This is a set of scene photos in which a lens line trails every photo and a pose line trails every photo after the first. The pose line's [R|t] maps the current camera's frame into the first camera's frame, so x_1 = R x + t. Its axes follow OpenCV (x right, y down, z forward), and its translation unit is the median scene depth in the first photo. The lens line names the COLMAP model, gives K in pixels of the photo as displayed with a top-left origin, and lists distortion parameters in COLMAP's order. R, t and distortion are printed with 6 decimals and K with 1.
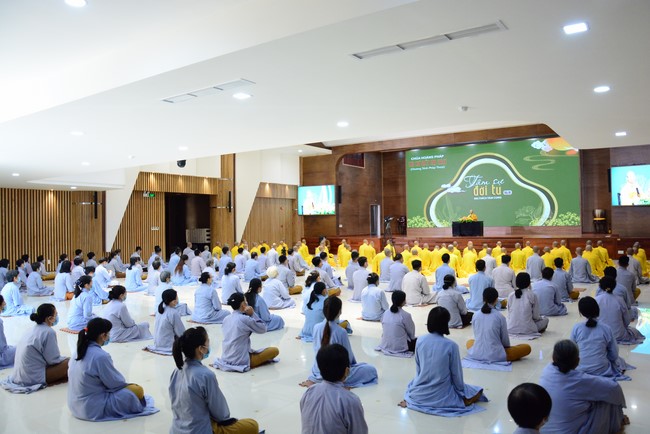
lens RADIAL K [[528.0, 0, 323.4], [0, 528.0, 228.6], [0, 0, 1]] dist [-0.148442, 0.132479]
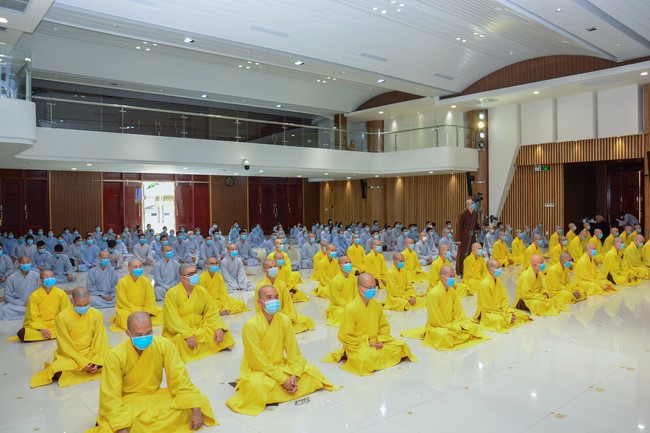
lens RADIAL K [[500.6, 0, 326.0], [0, 500.6, 213.2], [0, 0, 1]] dist [-0.075255, 0.000118]
pose [[-0.244604, 0.028000, -0.969219, 0.484183], [0.009048, 0.999605, 0.026594, -0.009610], [0.969581, -0.002264, -0.244761, 0.671843]]
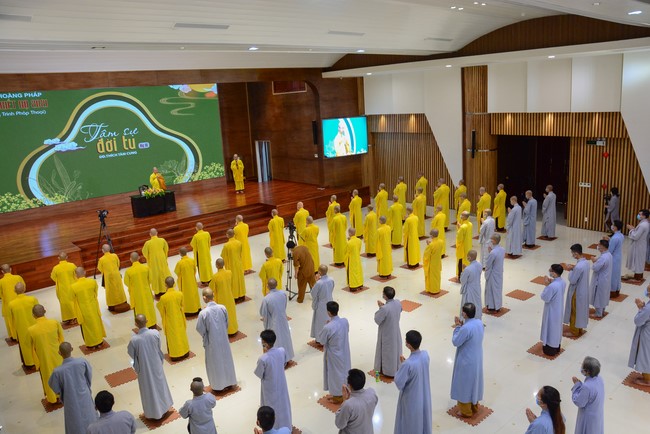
lens RADIAL K [[528.0, 0, 325.6], [0, 528.0, 220.0], [0, 0, 1]] dist [-0.148442, 0.132479]
pose [[0.249245, -0.218477, 0.943475, -0.329579], [0.057425, 0.975841, 0.210801, -0.109585], [-0.966736, 0.001638, 0.255770, 0.554652]]
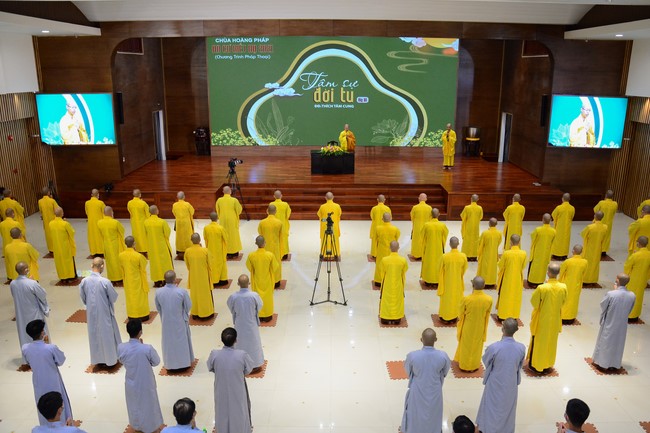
lens RADIAL K [[528.0, 0, 327.4], [0, 528.0, 225.8], [0, 0, 1]] dist [-0.148442, 0.132479]
pose [[0.826361, -0.148373, 0.543243, -0.111758], [-0.014607, 0.958695, 0.284062, -0.109755], [-0.562951, -0.242673, 0.790061, 0.413187]]
